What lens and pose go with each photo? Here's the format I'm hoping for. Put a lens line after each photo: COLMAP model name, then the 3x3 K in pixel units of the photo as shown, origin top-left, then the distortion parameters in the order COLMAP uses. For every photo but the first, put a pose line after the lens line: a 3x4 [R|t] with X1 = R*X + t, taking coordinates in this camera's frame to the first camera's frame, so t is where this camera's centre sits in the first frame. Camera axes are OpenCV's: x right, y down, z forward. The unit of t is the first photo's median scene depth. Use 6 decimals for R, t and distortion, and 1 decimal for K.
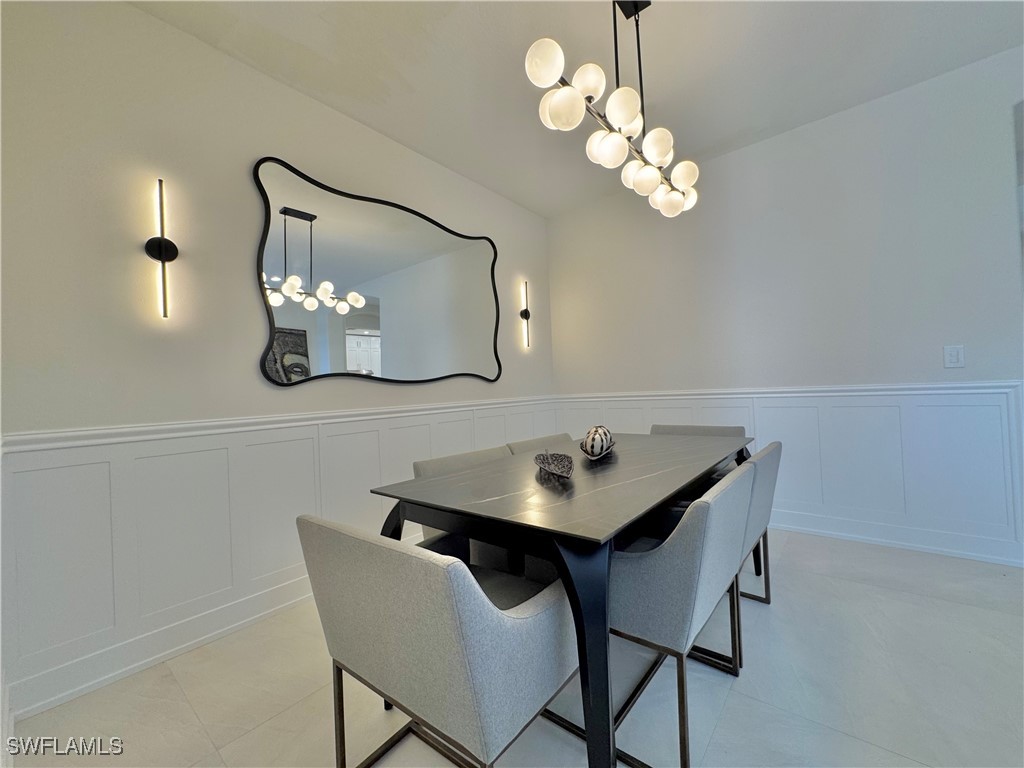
lens RADIAL K [[413.0, 0, 508.1], [0, 413.0, 389.5], [0, 0, 1]] dist [-0.000319, 0.000534]
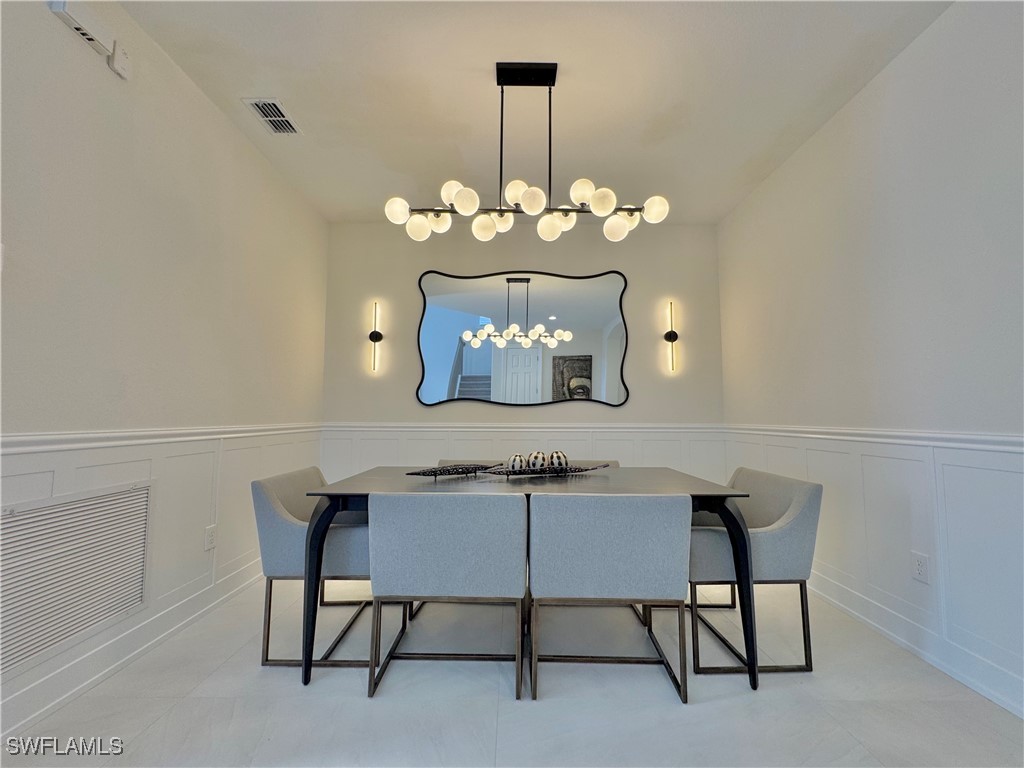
lens RADIAL K [[413.0, 0, 508.3], [0, 413.0, 382.2], [0, 0, 1]] dist [-0.000319, 0.000534]
pose [[0.636090, -0.010245, -0.771547, 0.590296], [-0.029903, 0.998833, -0.037917, -0.030724], [0.771035, 0.047190, 0.635042, 0.120125]]
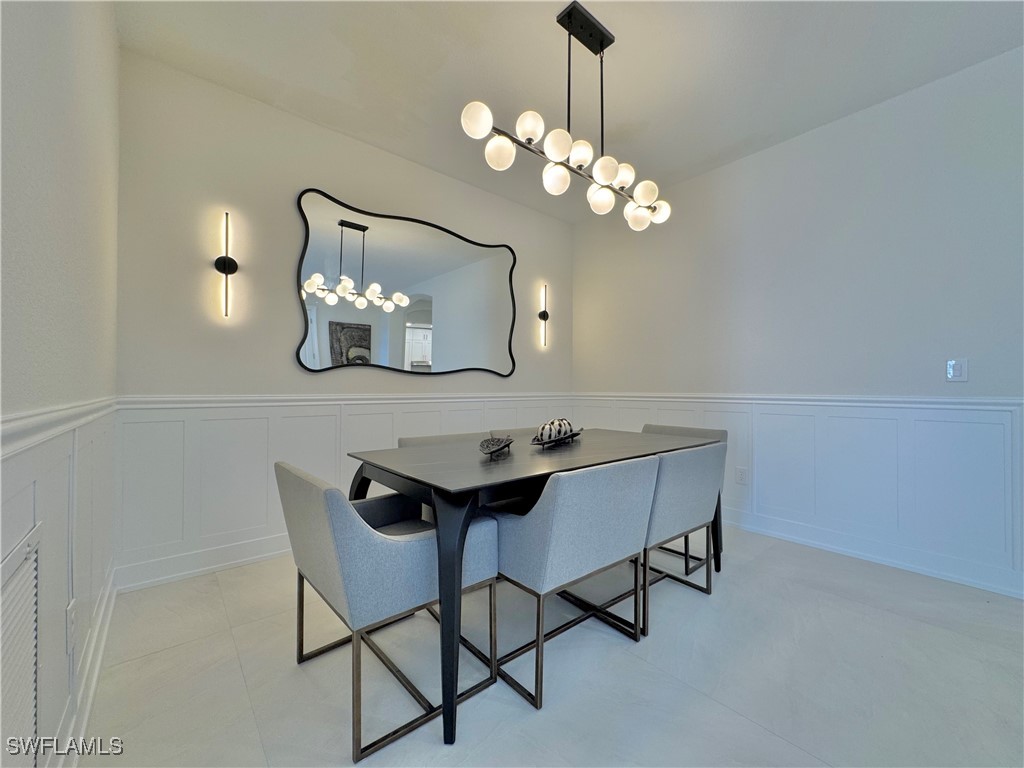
lens RADIAL K [[413.0, 0, 506.3], [0, 413.0, 389.5], [0, 0, 1]] dist [-0.000319, 0.000534]
pose [[0.983252, 0.048498, -0.175679, 0.157367], [-0.047006, 0.998815, 0.012648, 0.000913], [0.176084, -0.004178, 0.984366, -0.079164]]
